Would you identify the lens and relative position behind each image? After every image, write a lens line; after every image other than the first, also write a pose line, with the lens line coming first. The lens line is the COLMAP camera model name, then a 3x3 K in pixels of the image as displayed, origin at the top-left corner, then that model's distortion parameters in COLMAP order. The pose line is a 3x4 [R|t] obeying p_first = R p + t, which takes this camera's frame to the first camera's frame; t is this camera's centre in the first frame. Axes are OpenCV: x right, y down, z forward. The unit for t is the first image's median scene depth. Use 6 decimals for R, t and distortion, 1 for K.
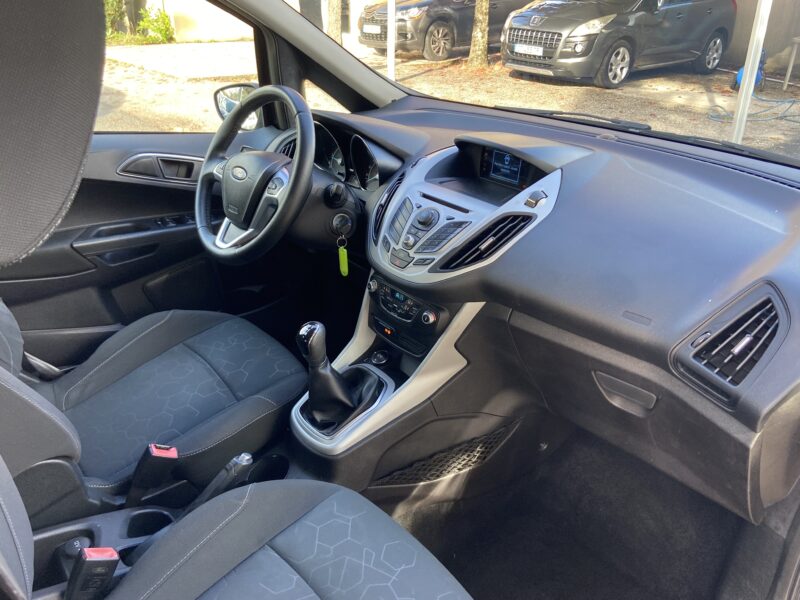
lens RADIAL K [[634.2, 0, 402.7], [0, 634.2, 302.6], [0, 0, 1]] dist [0.118344, -0.148620]
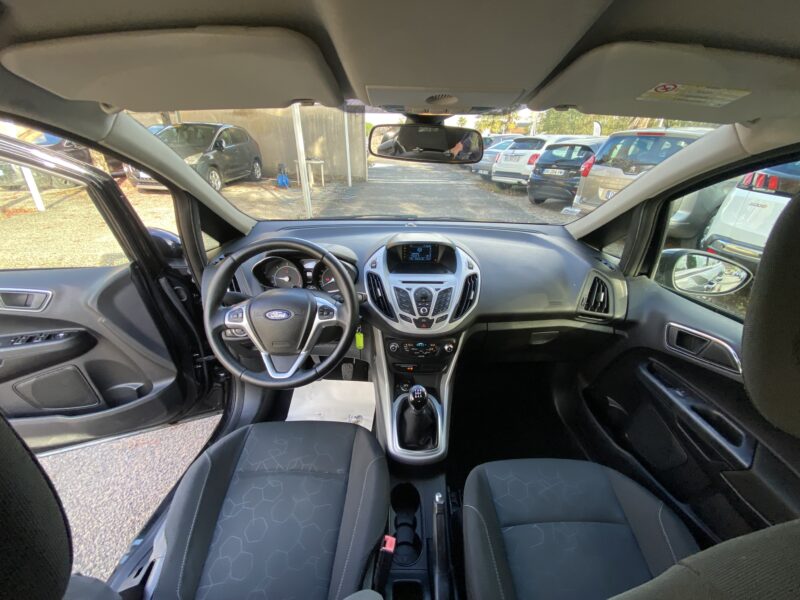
lens RADIAL K [[324.8, 0, 397.3], [0, 324.8, 295.0], [0, 0, 1]] dist [0.016733, 0.000019]
pose [[0.631480, -0.345957, 0.693936, -0.522814], [0.343178, 0.927221, 0.149968, -0.248471], [-0.695315, 0.143442, 0.704246, 0.404437]]
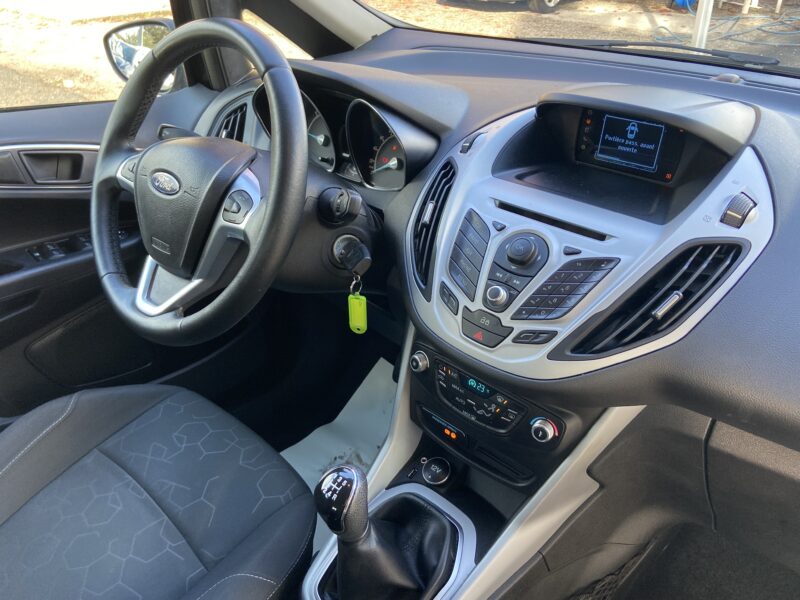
lens RADIAL K [[634.2, 0, 402.7], [0, 634.2, 302.6], [0, 0, 1]] dist [0.118344, -0.148620]
pose [[0.990709, -0.088443, 0.103310, -0.114958], [0.078742, 0.992408, 0.094482, -0.132741], [-0.110882, -0.085470, 0.990152, 0.402121]]
